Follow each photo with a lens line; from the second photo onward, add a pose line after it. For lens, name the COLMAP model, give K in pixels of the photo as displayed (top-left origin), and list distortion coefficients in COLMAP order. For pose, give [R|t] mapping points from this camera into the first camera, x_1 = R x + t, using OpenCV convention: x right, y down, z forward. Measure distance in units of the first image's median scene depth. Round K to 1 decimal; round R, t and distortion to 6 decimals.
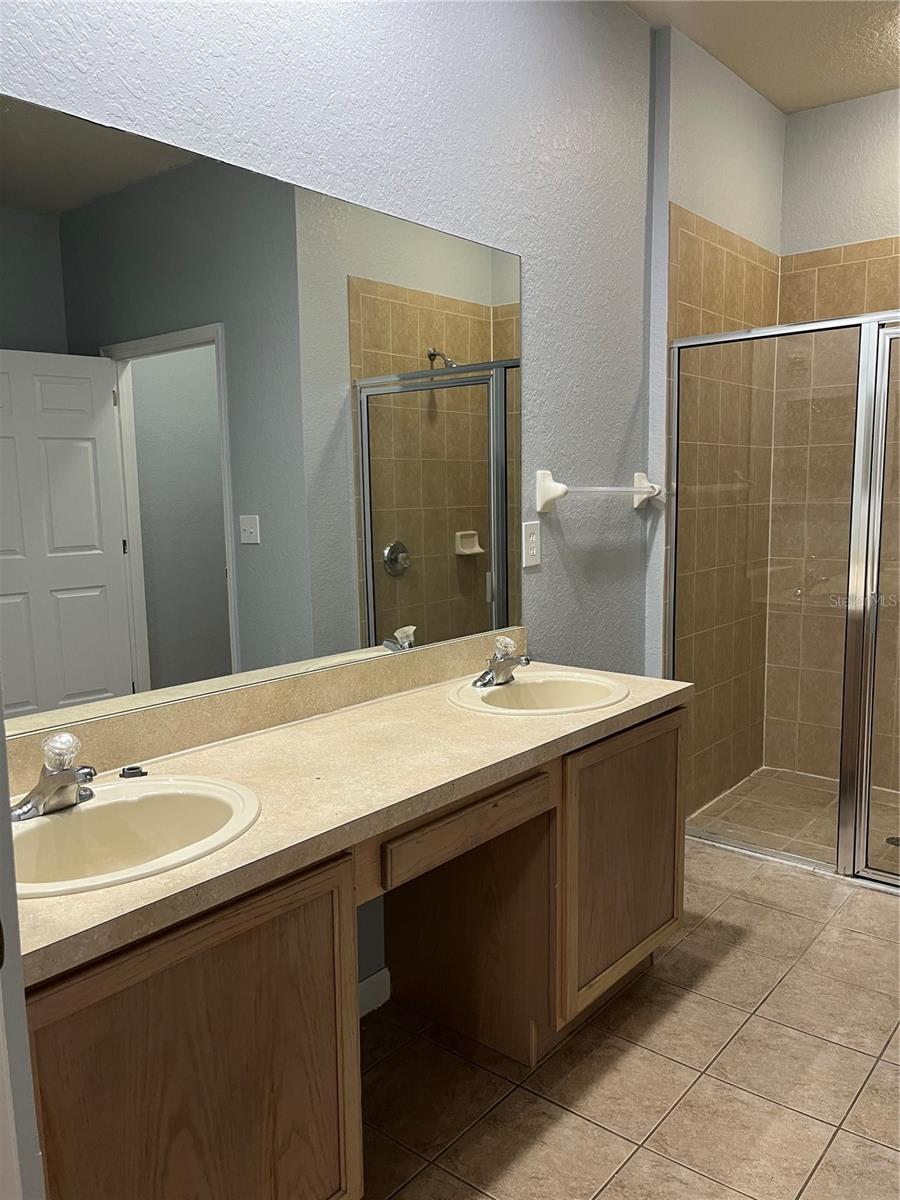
lens RADIAL K [[921.1, 0, 447.9], [0, 921.1, 615.1], [0, 0, 1]] dist [0.056451, -0.077934]
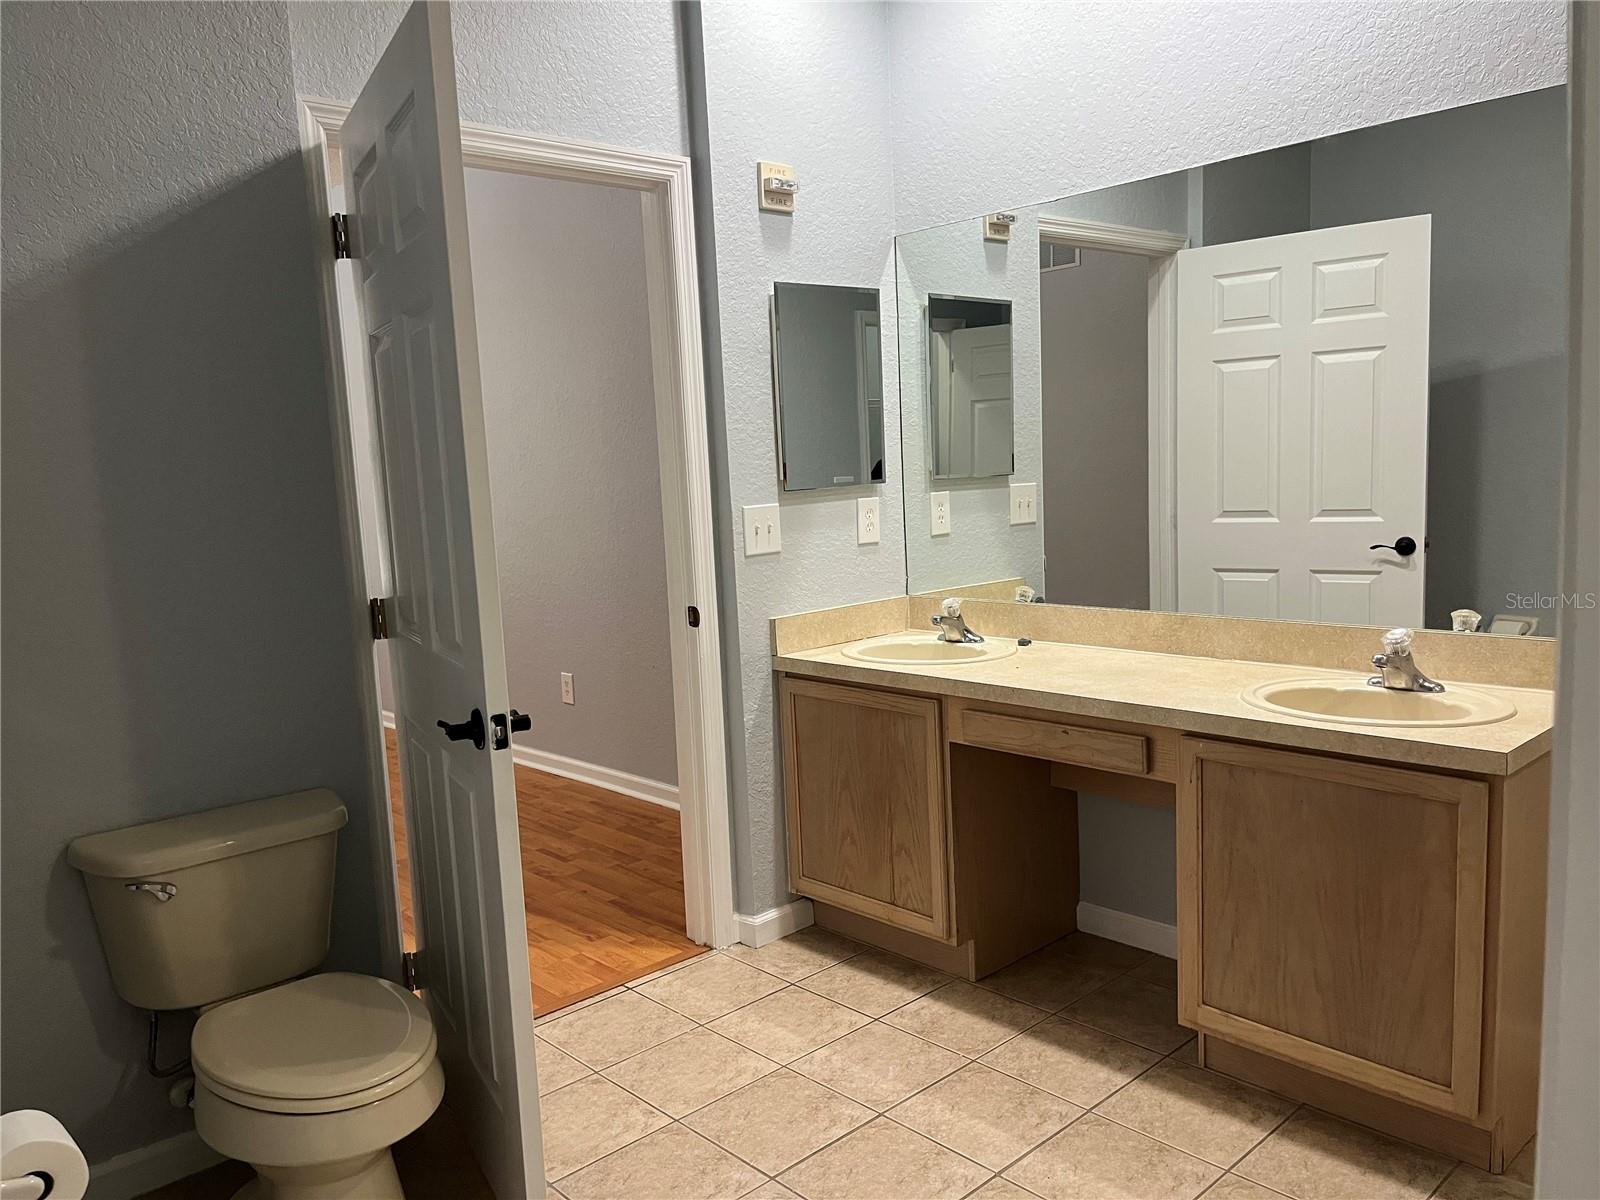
lens RADIAL K [[1228.2, 0, 800.0], [0, 1228.2, 600.0], [0, 0, 1]] dist [0.056451, -0.077934]
pose [[-0.137302, 0.144510, -0.979931, 0.967569], [-0.085375, 0.983892, 0.157056, -0.103277], [0.986843, 0.105225, -0.122753, 0.519717]]
